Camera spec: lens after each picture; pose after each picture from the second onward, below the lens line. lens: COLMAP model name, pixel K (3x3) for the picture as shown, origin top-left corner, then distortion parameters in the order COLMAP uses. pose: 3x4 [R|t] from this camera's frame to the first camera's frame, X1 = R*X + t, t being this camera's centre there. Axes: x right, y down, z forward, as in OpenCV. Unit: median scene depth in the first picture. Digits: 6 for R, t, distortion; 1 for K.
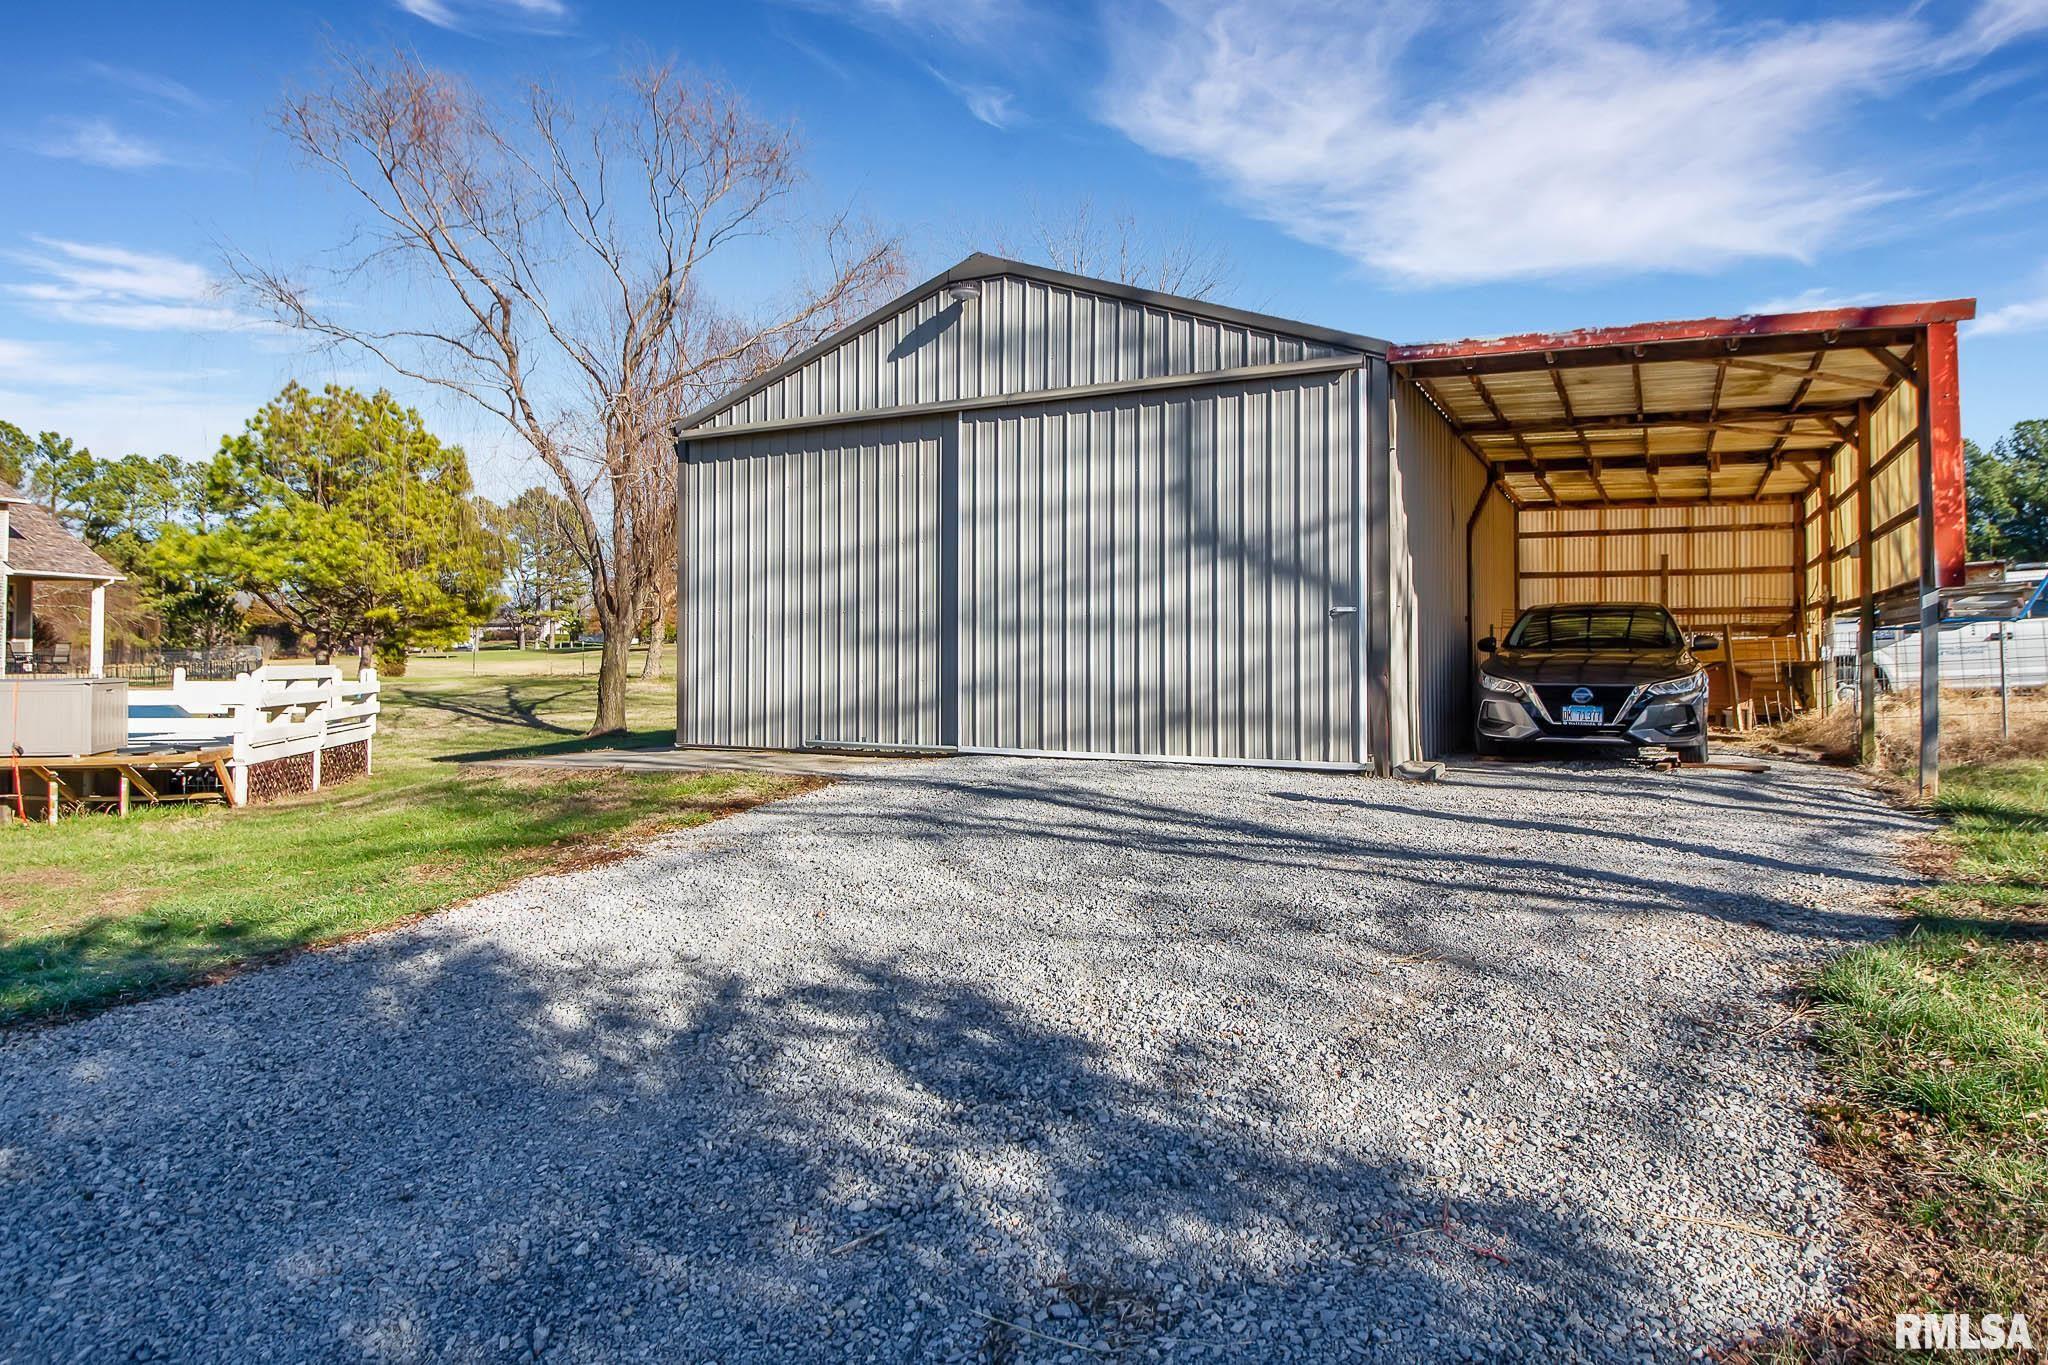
lens RADIAL K [[1208.6, 0, 1039.9], [0, 1208.6, 629.3], [0, 0, 1]] dist [0.006168, -0.019821]
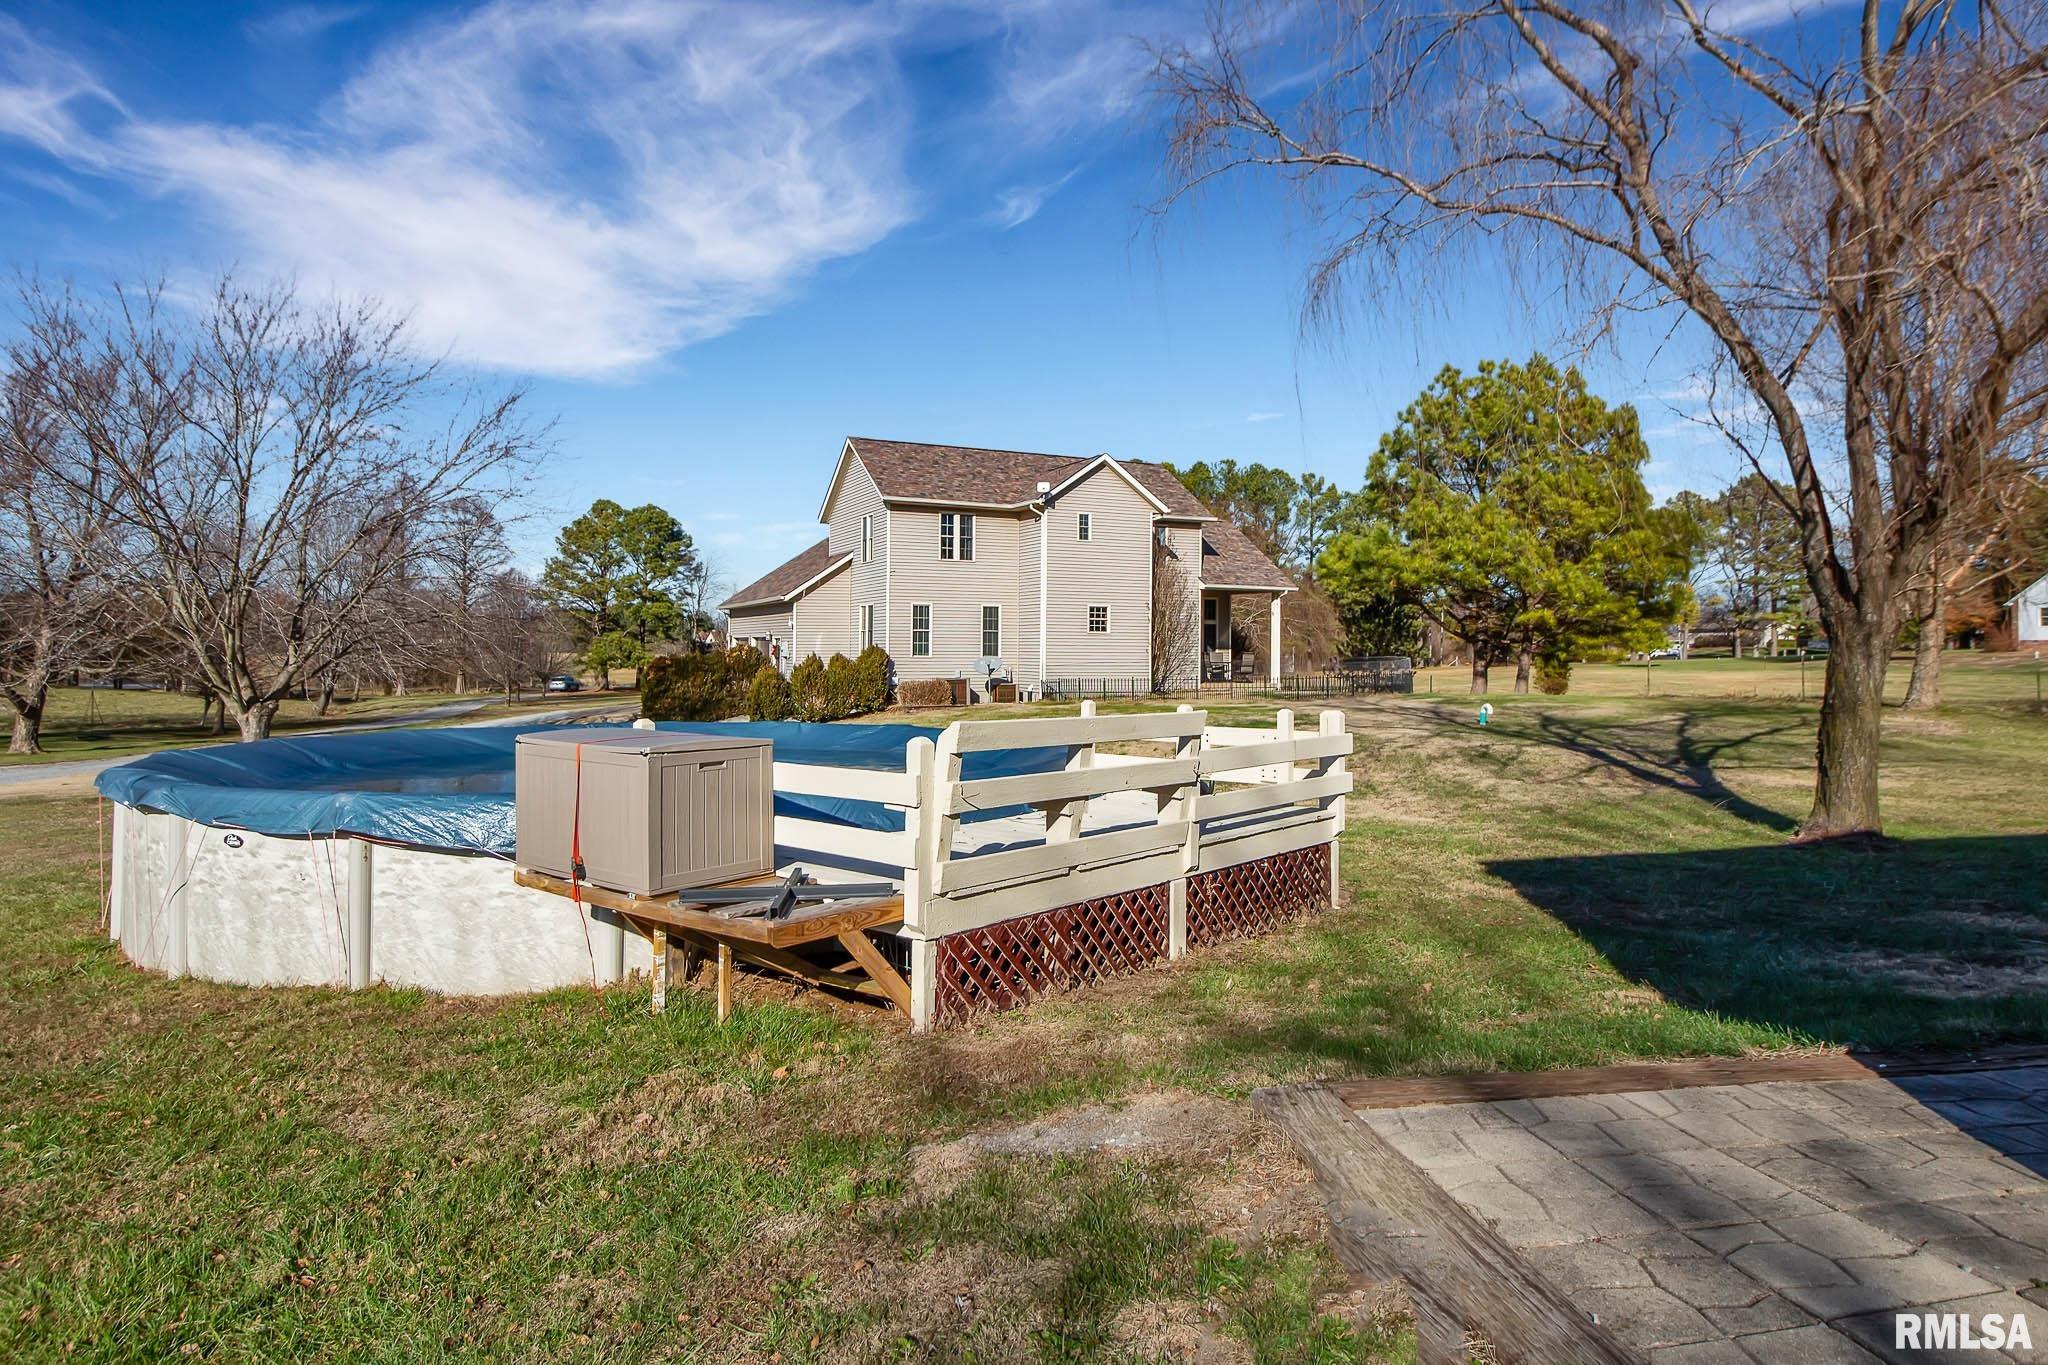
lens RADIAL K [[1208.6, 0, 1039.9], [0, 1208.6, 629.3], [0, 0, 1]] dist [0.006168, -0.019821]
pose [[0.595927, -0.016109, -0.802877, -0.078172], [0.011674, 0.999867, -0.011396, 0.000617], [0.802954, -0.002582, 0.596036, 0.223819]]
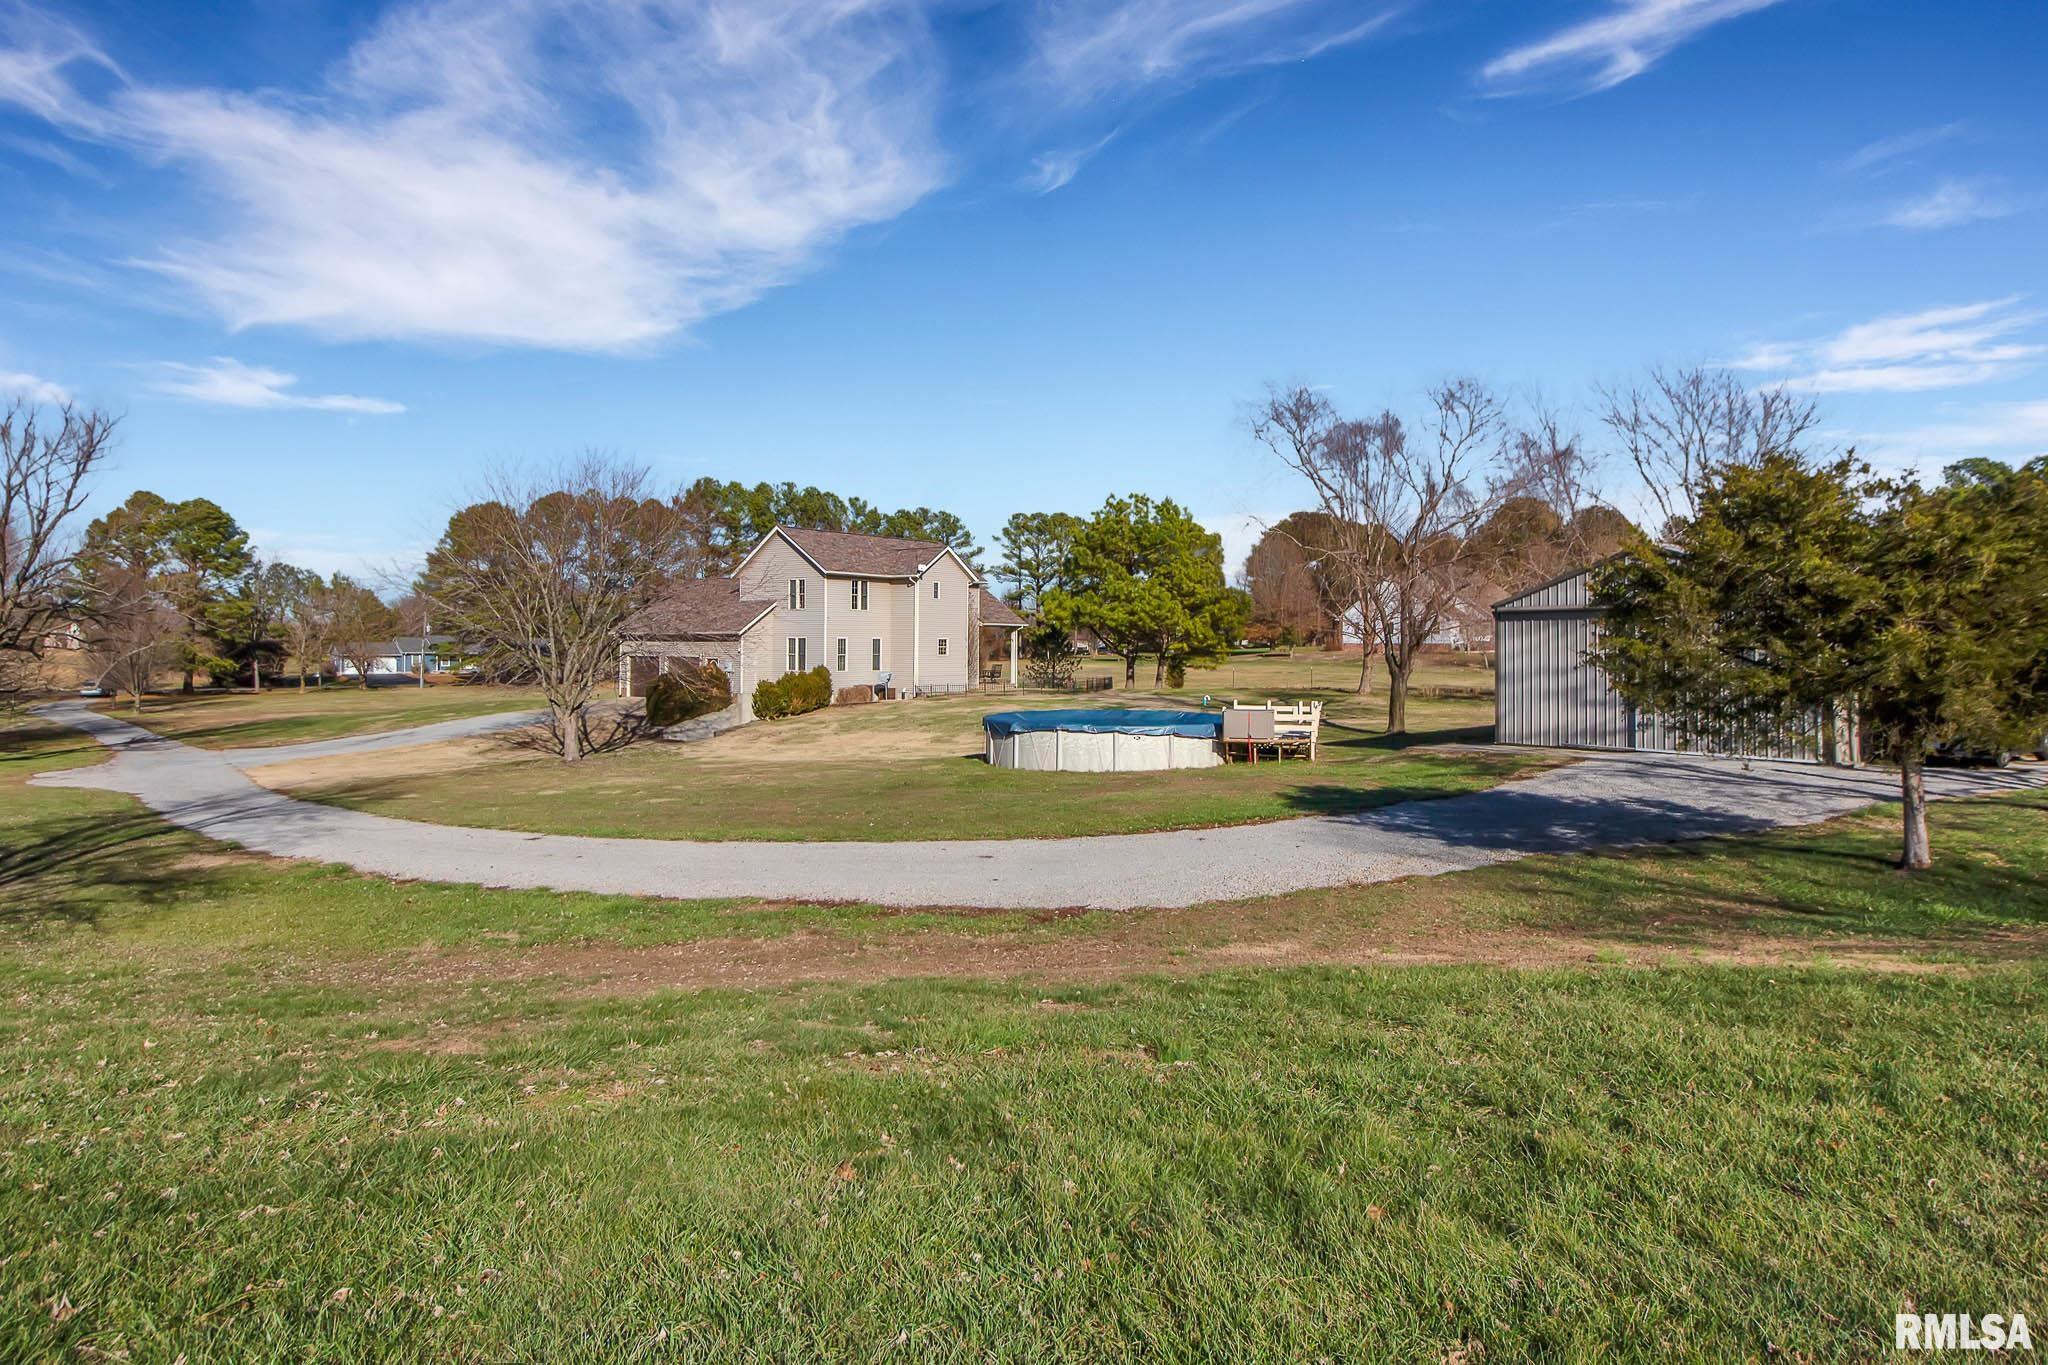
lens RADIAL K [[1208.6, 0, 1039.9], [0, 1208.6, 629.3], [0, 0, 1]] dist [0.006168, -0.019821]
pose [[0.892873, -0.005548, -0.450275, -0.010290], [0.007989, 0.999962, 0.003521, -0.040654], [0.450238, -0.006741, 0.892883, -0.434588]]
